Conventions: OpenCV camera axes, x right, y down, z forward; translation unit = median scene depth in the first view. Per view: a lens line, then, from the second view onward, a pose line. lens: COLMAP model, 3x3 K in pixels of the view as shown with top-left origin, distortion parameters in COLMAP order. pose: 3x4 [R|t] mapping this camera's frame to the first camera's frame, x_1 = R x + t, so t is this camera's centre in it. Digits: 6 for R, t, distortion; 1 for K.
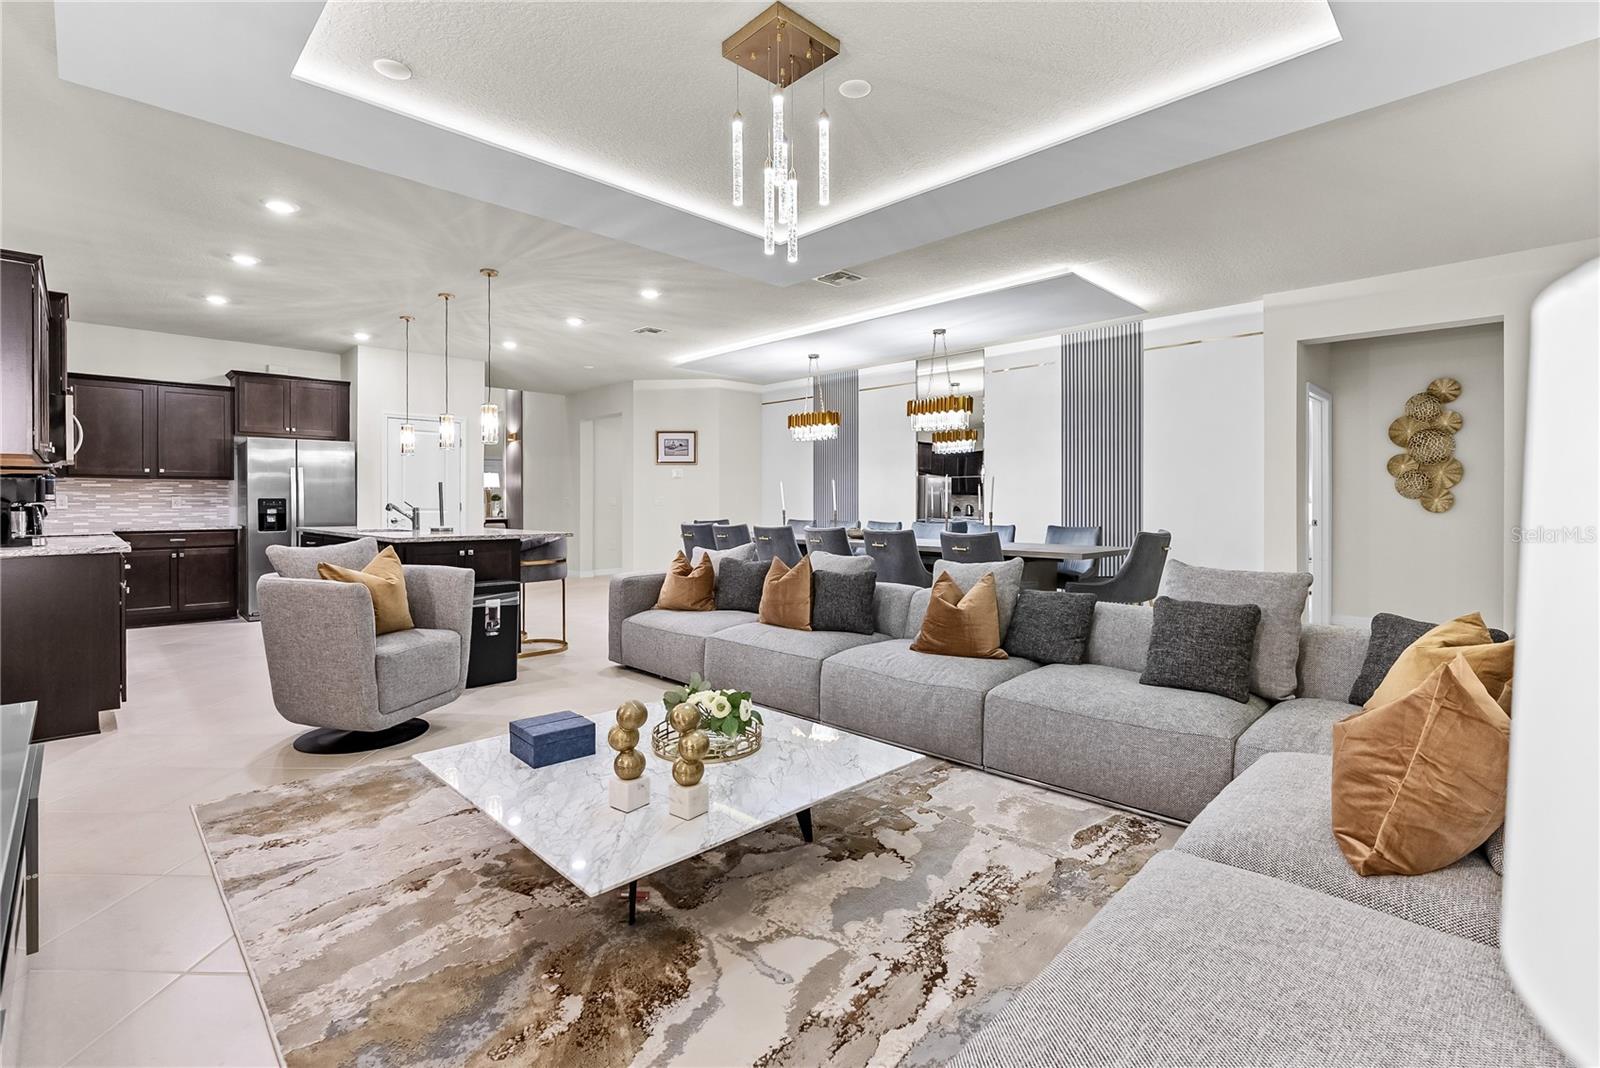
lens RADIAL K [[735.8, 0, 787.1], [0, 735.8, 506.7], [0, 0, 1]] dist [-0.012399, 0.004673]
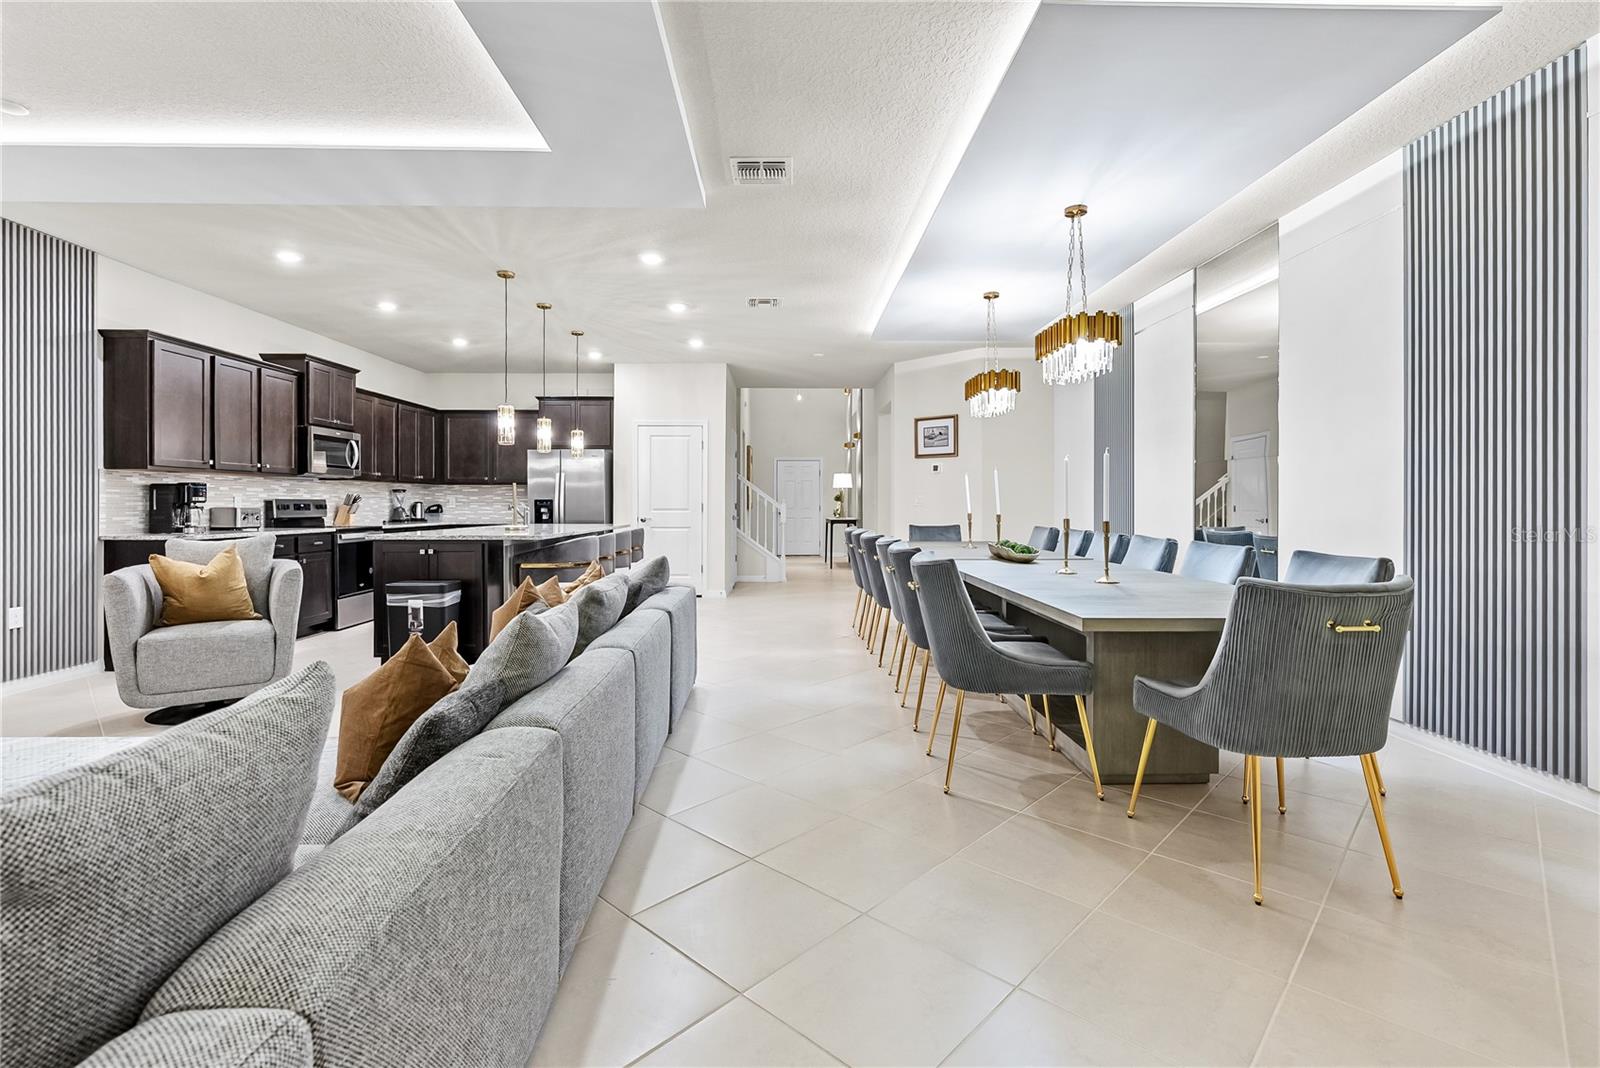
lens RADIAL K [[735.8, 0, 792.9], [0, 735.8, 508.8], [0, 0, 1]] dist [-0.012399, 0.004673]
pose [[0.725119, 0.006256, -0.688595, 0.424678], [-0.004851, 0.999980, 0.003976, -0.002769], [0.688606, 0.000457, 0.725135, 0.403512]]
